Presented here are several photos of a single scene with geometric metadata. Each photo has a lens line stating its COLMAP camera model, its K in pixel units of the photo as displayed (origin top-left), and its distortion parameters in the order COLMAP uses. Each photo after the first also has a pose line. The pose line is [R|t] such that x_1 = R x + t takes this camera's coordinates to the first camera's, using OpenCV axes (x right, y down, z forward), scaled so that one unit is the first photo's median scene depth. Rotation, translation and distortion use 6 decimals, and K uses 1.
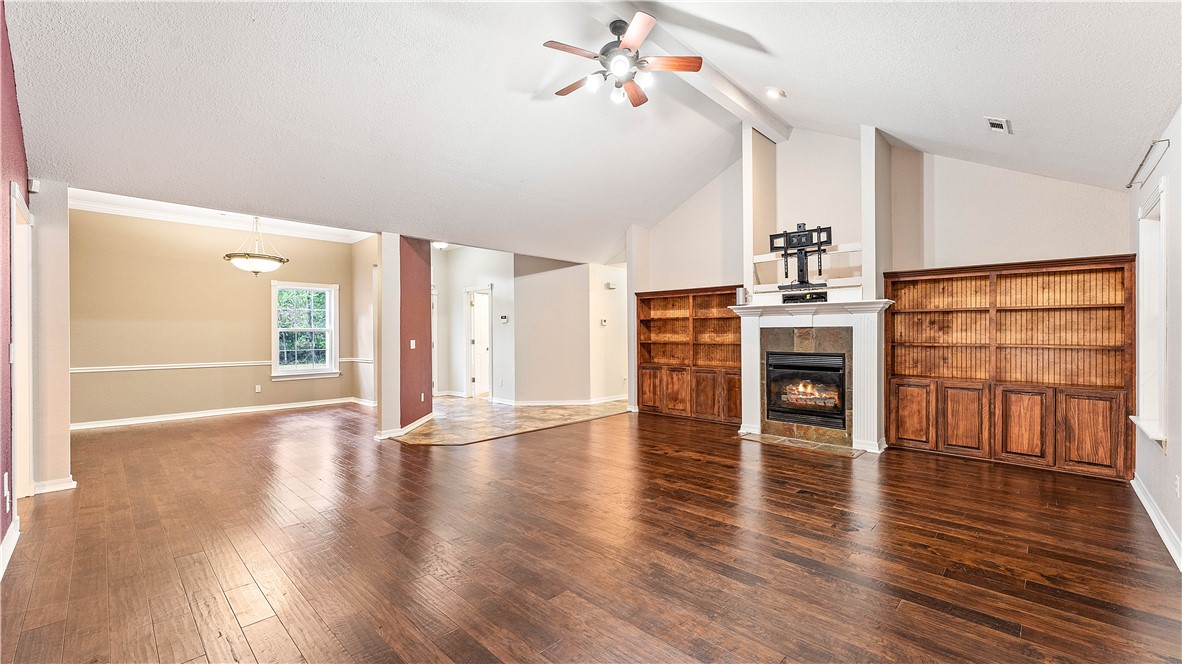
lens RADIAL K [[481.7, 0, 595.5], [0, 481.7, 336.6], [0, 0, 1]] dist [-0.000767, 0.000699]
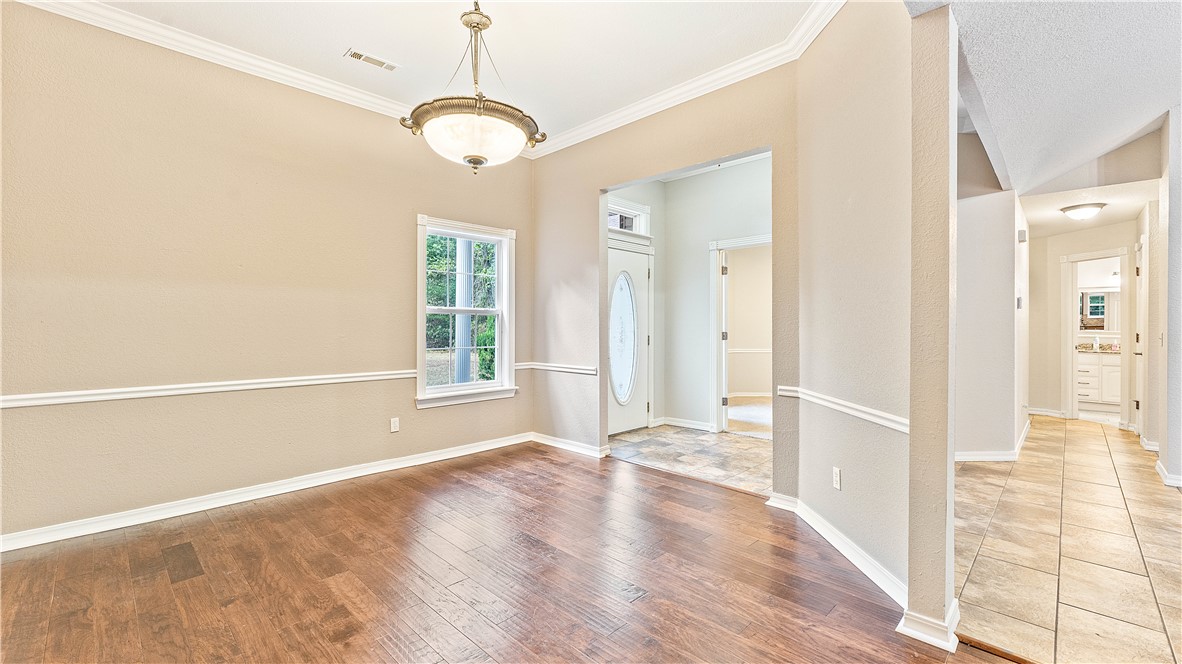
lens RADIAL K [[481.7, 0, 581.4], [0, 481.7, 324.8], [0, 0, 1]] dist [-0.000767, 0.000699]
pose [[0.999935, 0.010599, -0.004276, -0.459173], [-0.010619, 0.999933, -0.004578, 0.002319], [0.004227, 0.004623, 0.999980, 0.449103]]
